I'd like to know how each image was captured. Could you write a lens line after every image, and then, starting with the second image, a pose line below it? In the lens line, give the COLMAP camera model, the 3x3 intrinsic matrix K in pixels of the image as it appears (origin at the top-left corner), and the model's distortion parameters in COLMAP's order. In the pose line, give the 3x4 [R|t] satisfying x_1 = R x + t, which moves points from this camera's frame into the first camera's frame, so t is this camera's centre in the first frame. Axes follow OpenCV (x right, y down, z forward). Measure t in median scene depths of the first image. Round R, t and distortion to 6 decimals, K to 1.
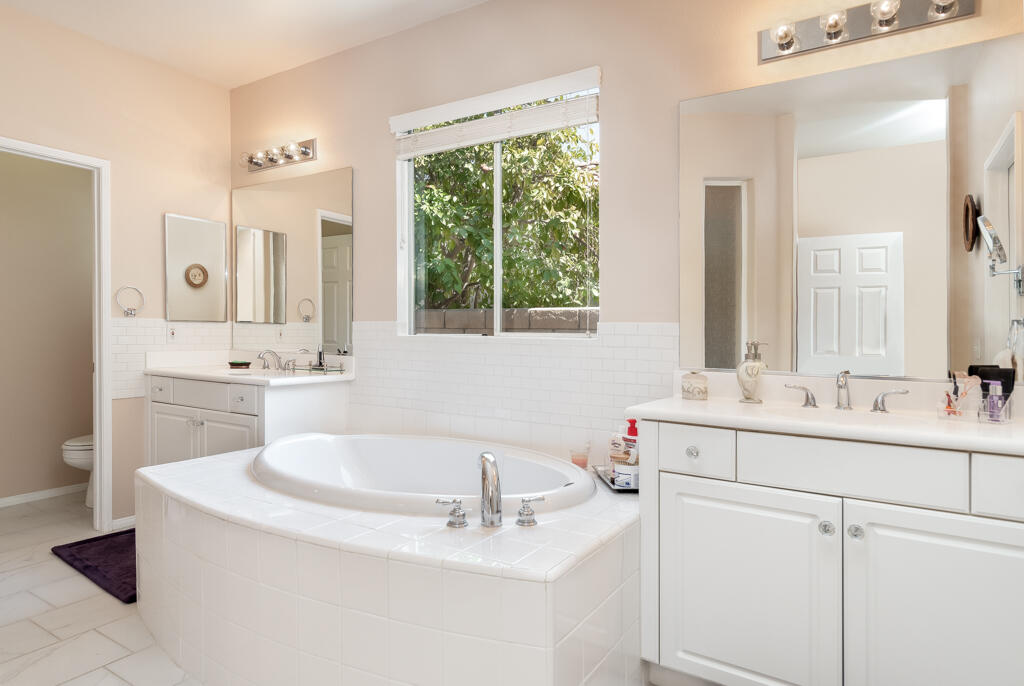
lens RADIAL K [[601.5, 0, 512.0], [0, 601.5, 343.0], [0, 0, 1]] dist [0.004587, -0.000407]
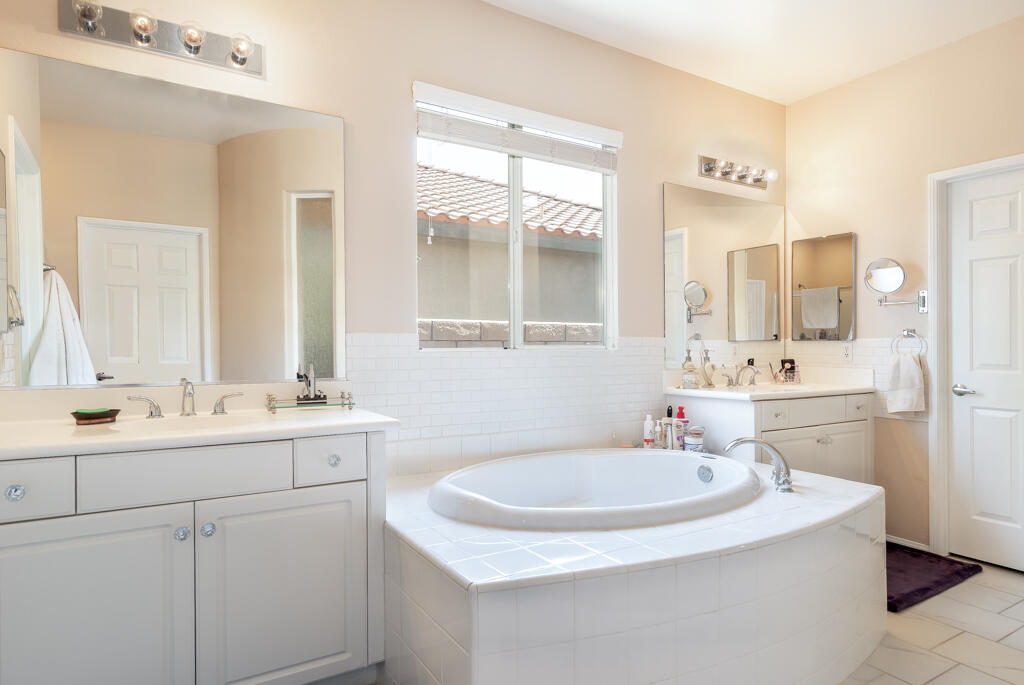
lens RADIAL K [[589.7, 0, 500.6], [0, 589.7, 355.6], [0, 0, 1]] dist [0.002629, 0.000707]
pose [[0.447960, -0.029225, 0.893576, -0.743597], [0.022185, 0.999521, 0.021569, -0.018557], [-0.893779, 0.010162, 0.448394, 0.472387]]
